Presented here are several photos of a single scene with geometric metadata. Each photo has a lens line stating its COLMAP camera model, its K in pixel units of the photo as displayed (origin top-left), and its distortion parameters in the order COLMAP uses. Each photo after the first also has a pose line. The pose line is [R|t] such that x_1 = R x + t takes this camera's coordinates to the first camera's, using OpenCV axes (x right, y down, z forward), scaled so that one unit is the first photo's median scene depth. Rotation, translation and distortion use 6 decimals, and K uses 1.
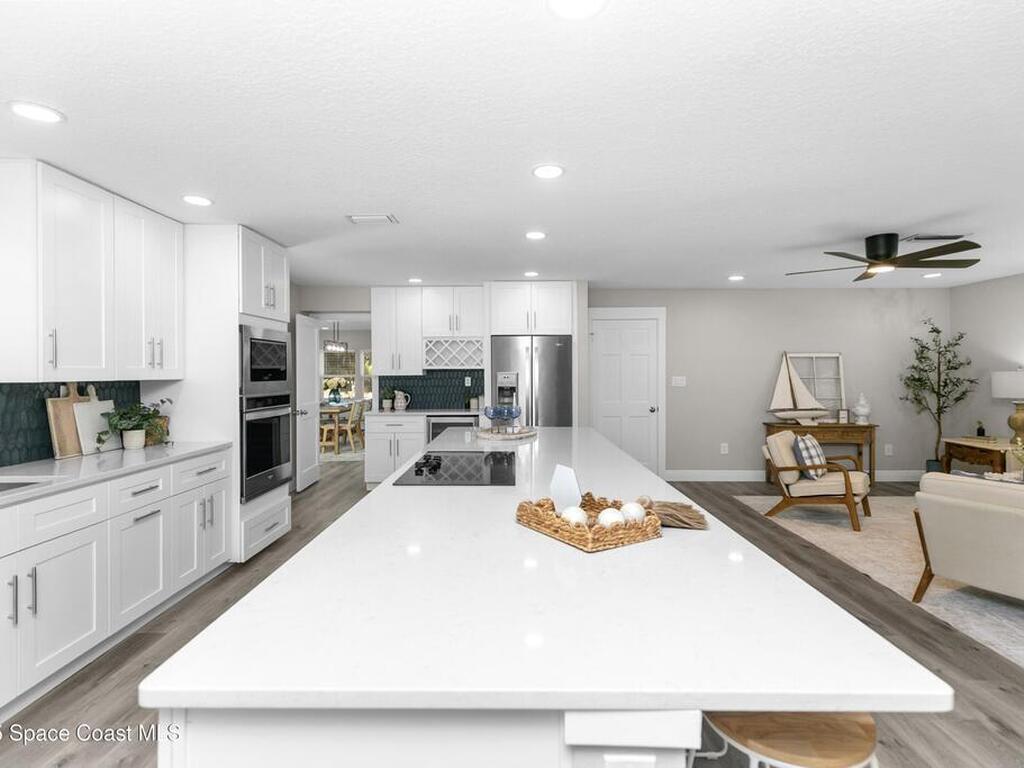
lens RADIAL K [[525.8, 0, 509.5], [0, 525.8, 370.8], [0, 0, 1]] dist [0.005218, 0.000399]
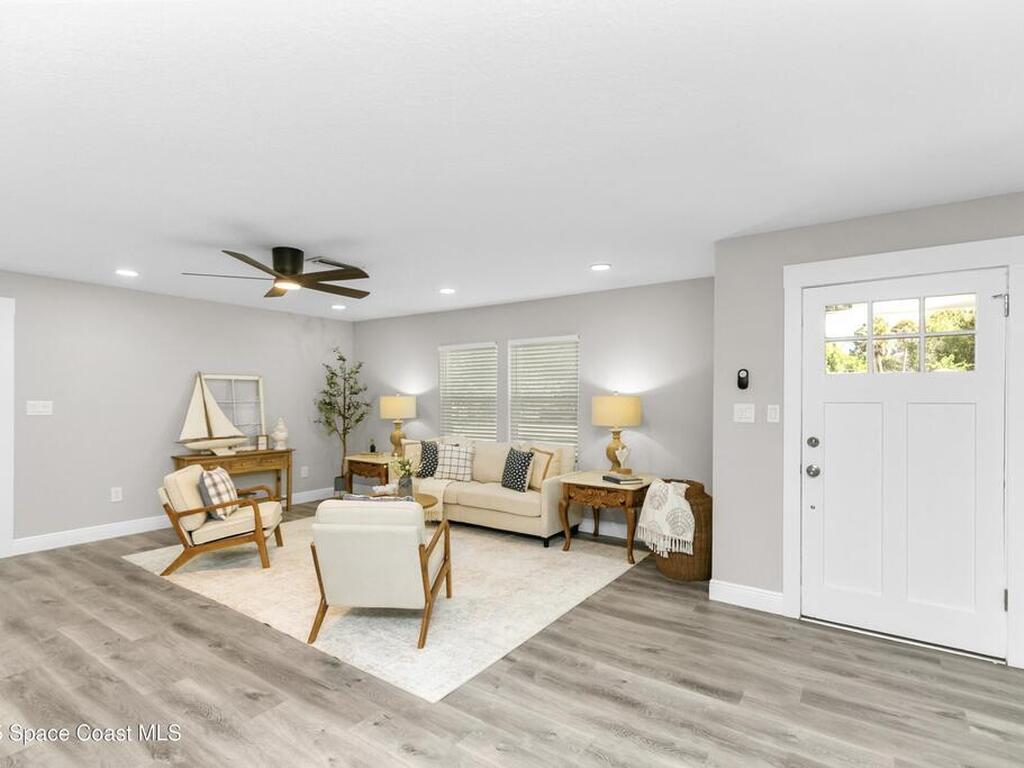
lens RADIAL K [[520.8, 0, 513.0], [0, 520.8, 399.8], [0, 0, 1]] dist [0.002111, 0.000236]
pose [[0.556714, -0.000179, 0.830704, 0.120633], [-0.006370, 0.999970, 0.004485, 0.002268], [-0.830680, -0.007788, 0.556696, 0.115610]]
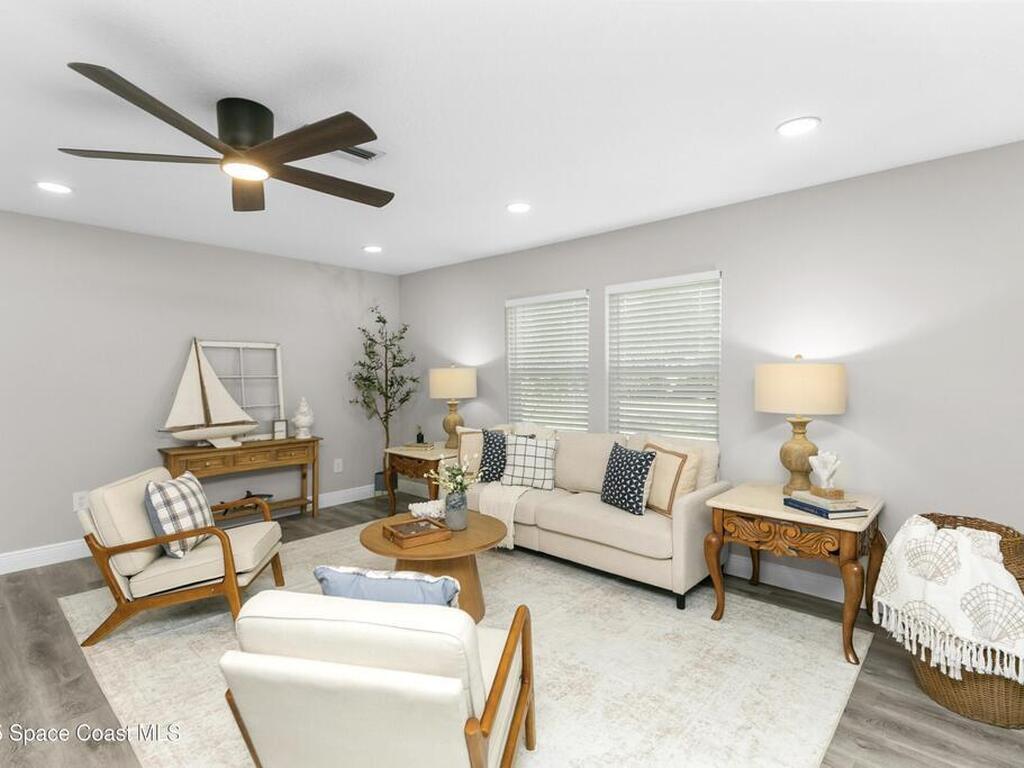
lens RADIAL K [[511.1, 0, 512.0], [0, 511.1, 384.0], [0, 0, 1]] dist [0.001531, 0.000247]
pose [[0.658251, -0.016046, 0.752628, 0.368988], [-0.000415, 0.999765, 0.021679, 0.008691], [-0.752798, -0.014583, 0.658089, 0.342371]]
